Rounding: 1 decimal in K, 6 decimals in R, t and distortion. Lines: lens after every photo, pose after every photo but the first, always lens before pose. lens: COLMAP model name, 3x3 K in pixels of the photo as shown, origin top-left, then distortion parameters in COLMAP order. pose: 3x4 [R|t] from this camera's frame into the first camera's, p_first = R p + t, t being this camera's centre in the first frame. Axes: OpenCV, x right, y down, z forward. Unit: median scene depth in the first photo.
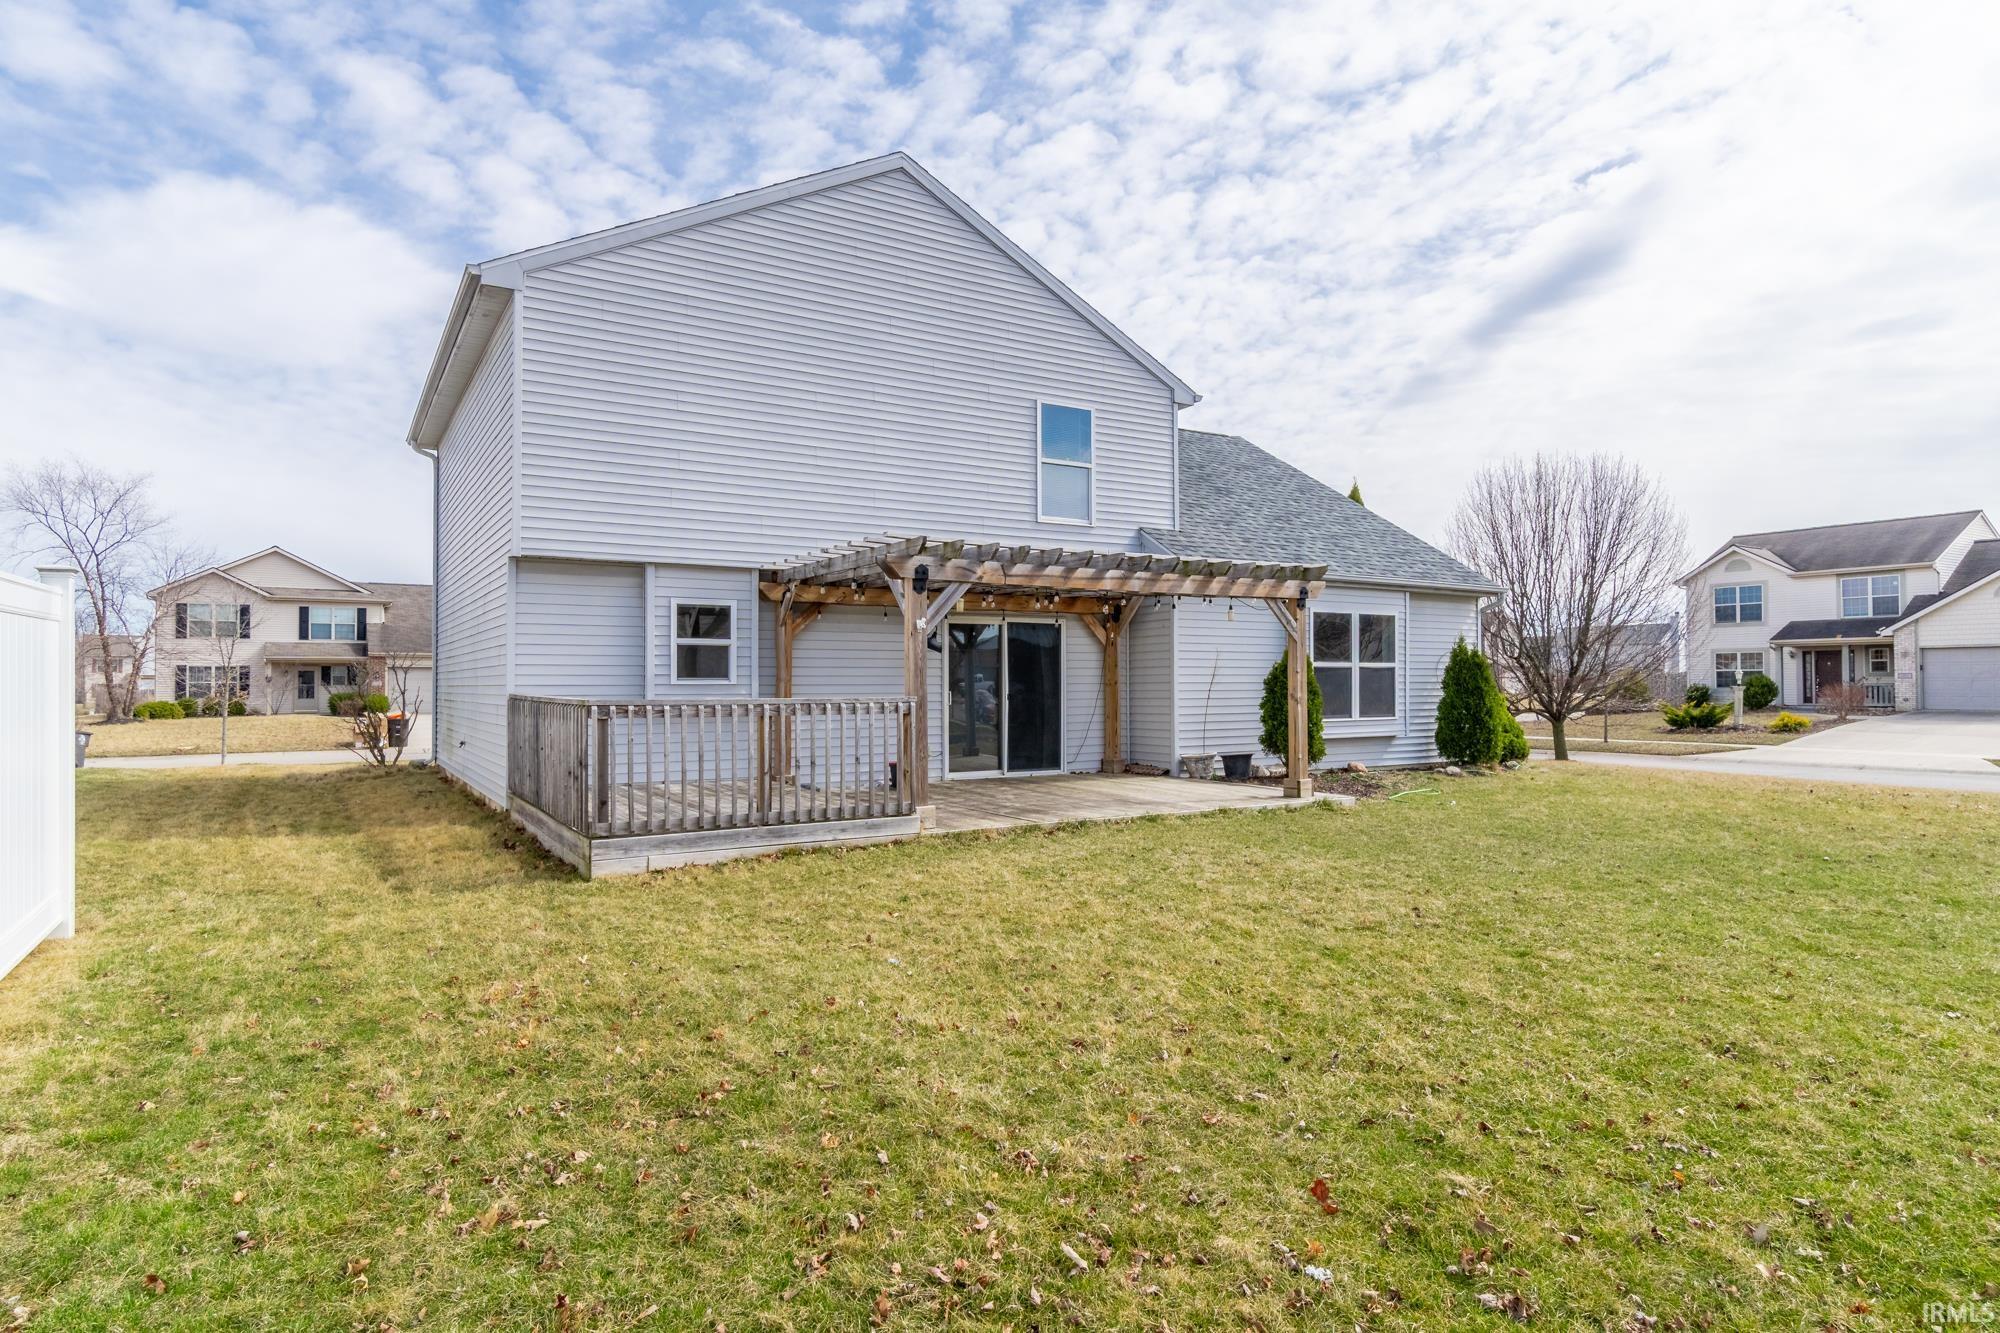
lens RADIAL K [[1075.0, 0, 999.2], [0, 1075.0, 679.4], [0, 0, 1]] dist [-0.006762, -0.000387]
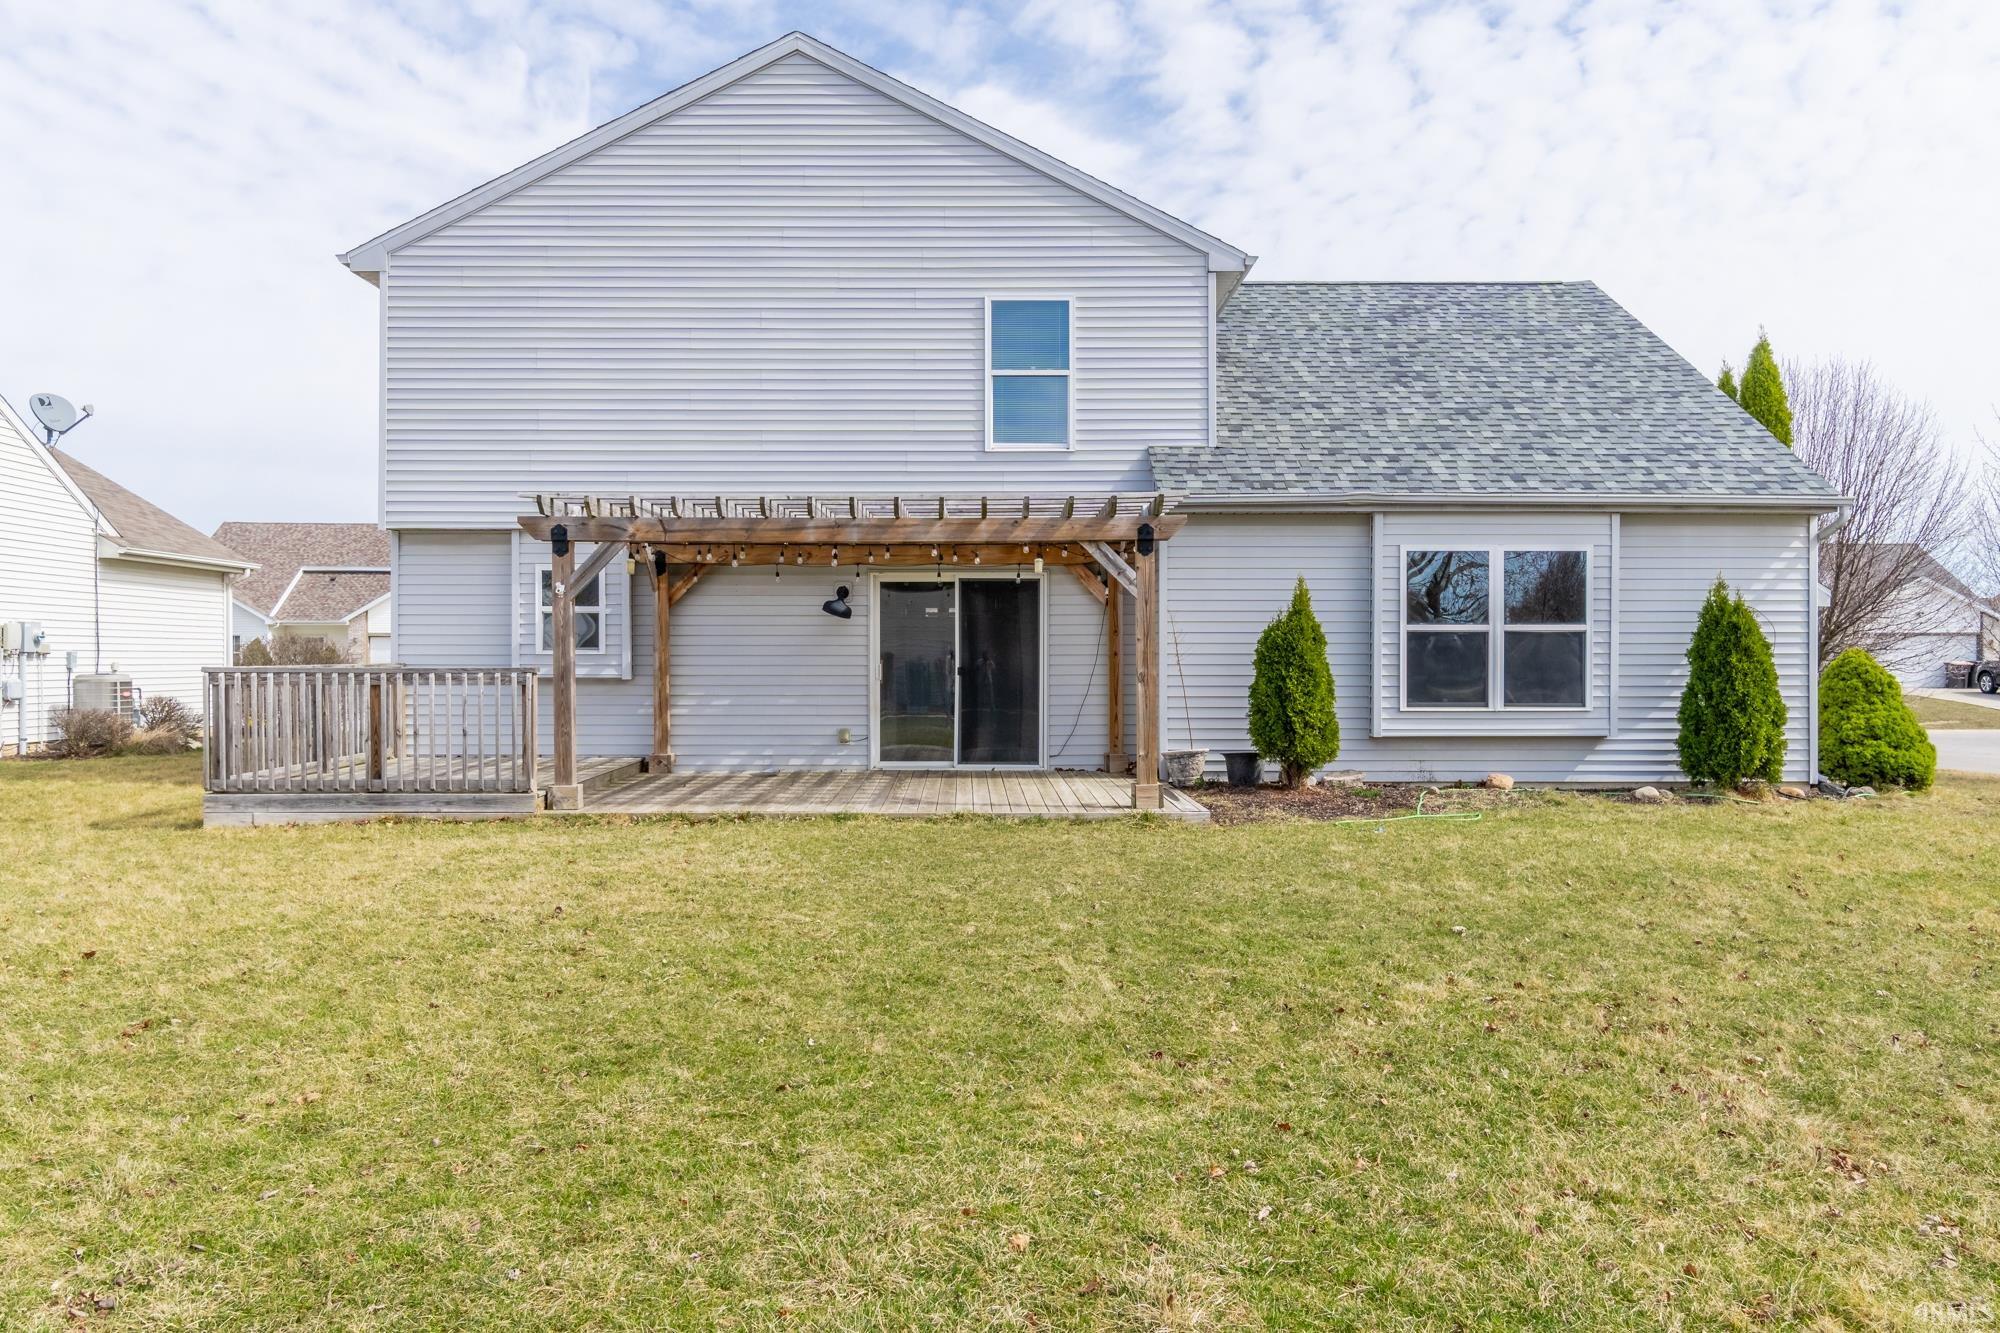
lens RADIAL K [[1486.6, 0, 1002.8], [0, 1486.6, 667.3], [0, 0, 1]] dist [-0.003499, -0.007371]
pose [[0.858185, 0.006984, -0.513292, 0.594484], [-0.000507, 0.999918, 0.012757, -0.000665], [0.513340, -0.010688, 0.858119, 0.058008]]
